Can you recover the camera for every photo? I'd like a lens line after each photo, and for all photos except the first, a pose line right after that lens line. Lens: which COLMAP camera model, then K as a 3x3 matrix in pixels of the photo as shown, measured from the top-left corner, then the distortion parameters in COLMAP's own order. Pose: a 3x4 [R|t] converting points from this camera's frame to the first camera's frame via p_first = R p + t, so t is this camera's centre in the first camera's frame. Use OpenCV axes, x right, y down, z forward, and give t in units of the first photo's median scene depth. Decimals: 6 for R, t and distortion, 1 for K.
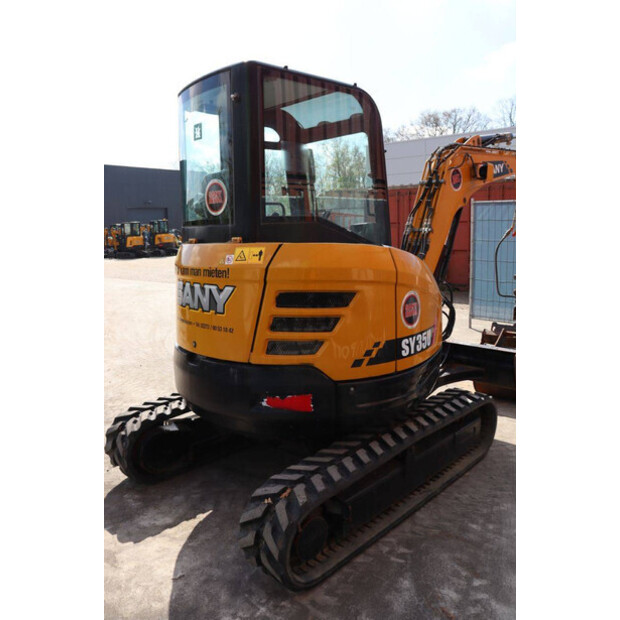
lens RADIAL K [[514.7, 0, 304.2], [0, 514.7, 310.1], [0, 0, 1]] dist [-0.112823, 0.021567]
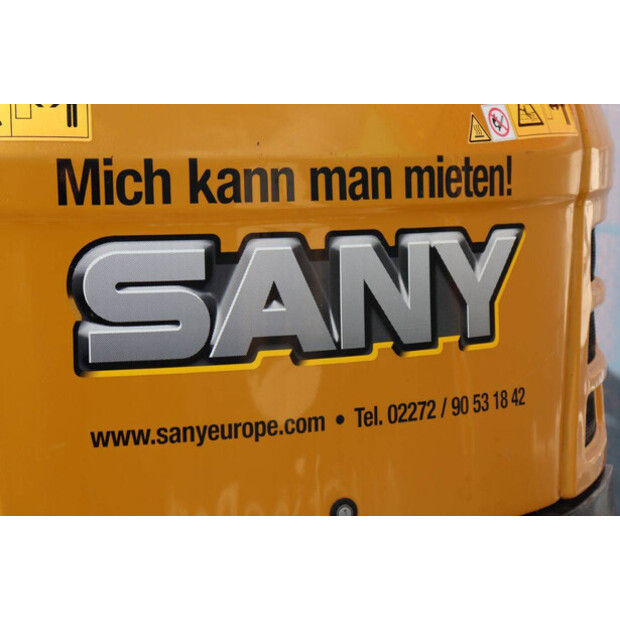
lens RADIAL K [[1433.3, 0, 313.6], [0, 1433.3, 305.0], [0, 0, 1]] dist [0.420942, 0.000000]
pose [[0.228847, -0.111426, 0.967064, -0.844852], [0.130783, 0.987940, 0.082883, -0.077900], [-0.964637, 0.107508, 0.240660, 0.896309]]
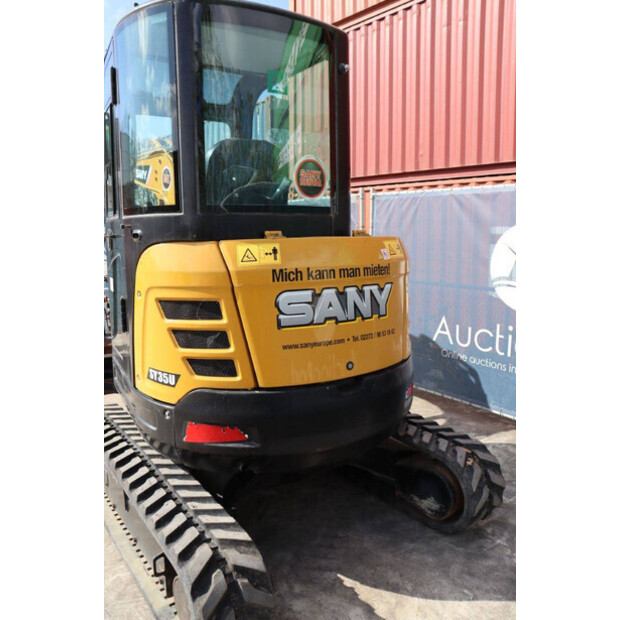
lens RADIAL K [[502.0, 0, 305.8], [0, 502.0, 308.0], [0, 0, 1]] dist [-0.136466, 0.086429]
pose [[0.153372, -0.121561, 0.980663, -1.006321], [0.160098, 0.982350, 0.096731, -0.108794], [-0.975113, 0.142166, 0.170127, 0.969411]]
